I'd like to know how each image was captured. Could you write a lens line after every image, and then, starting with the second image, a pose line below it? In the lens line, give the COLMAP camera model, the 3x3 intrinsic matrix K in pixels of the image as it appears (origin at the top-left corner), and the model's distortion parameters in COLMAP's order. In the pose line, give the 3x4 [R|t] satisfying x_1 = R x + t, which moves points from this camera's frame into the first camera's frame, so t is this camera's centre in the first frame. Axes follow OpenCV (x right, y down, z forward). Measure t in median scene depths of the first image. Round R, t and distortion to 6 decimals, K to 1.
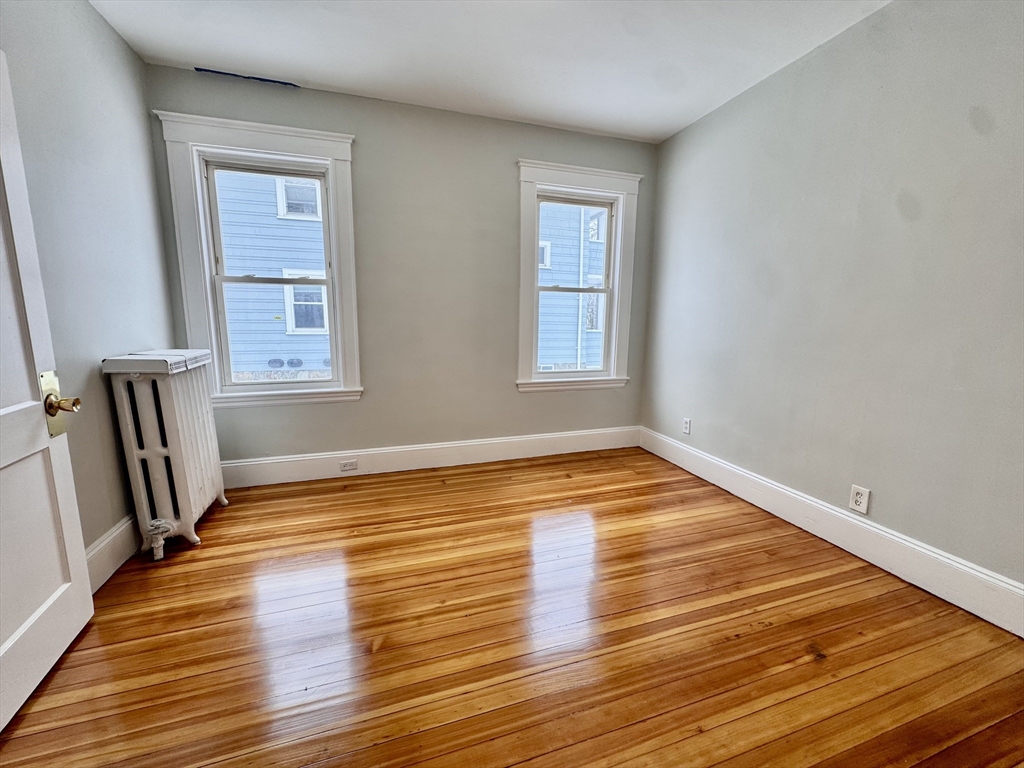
lens RADIAL K [[408.8, 0, 510.4], [0, 408.8, 381.8], [0, 0, 1]] dist [-0.007896, 0.000254]
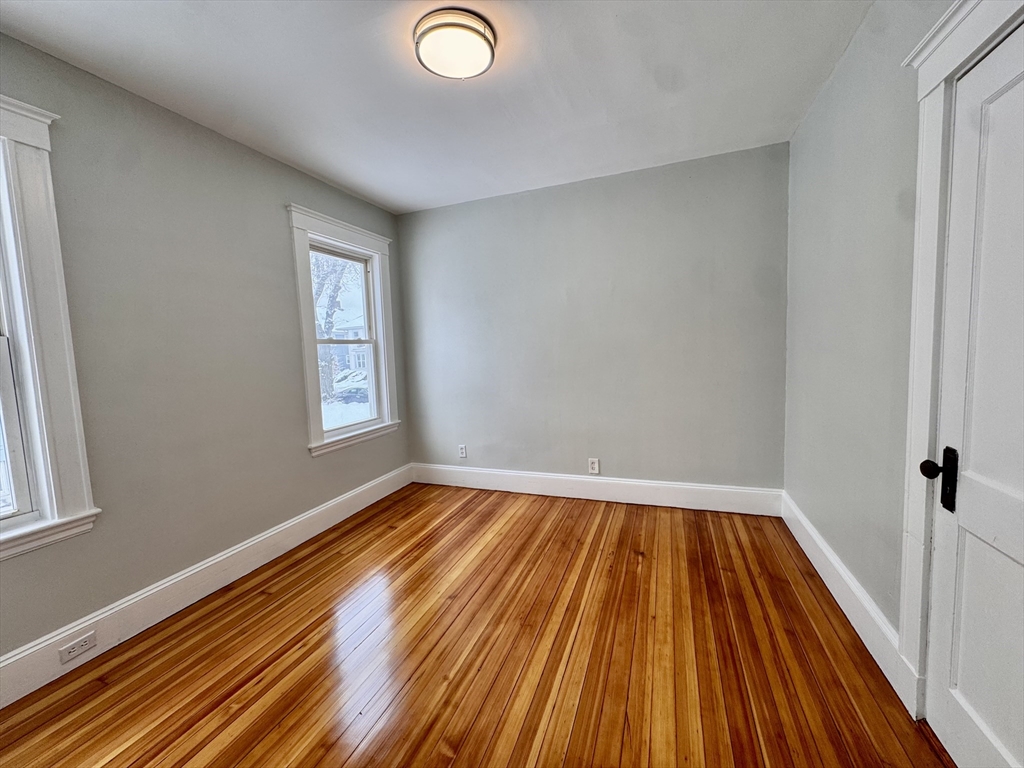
lens RADIAL K [[408.8, 0, 510.4], [0, 408.8, 381.8], [0, 0, 1]] dist [-0.007896, 0.000254]
pose [[0.625835, -0.098284, 0.773739, -0.447904], [0.166803, 0.985943, -0.009678, -0.067170], [-0.761911, 0.135119, 0.633431, 0.111951]]
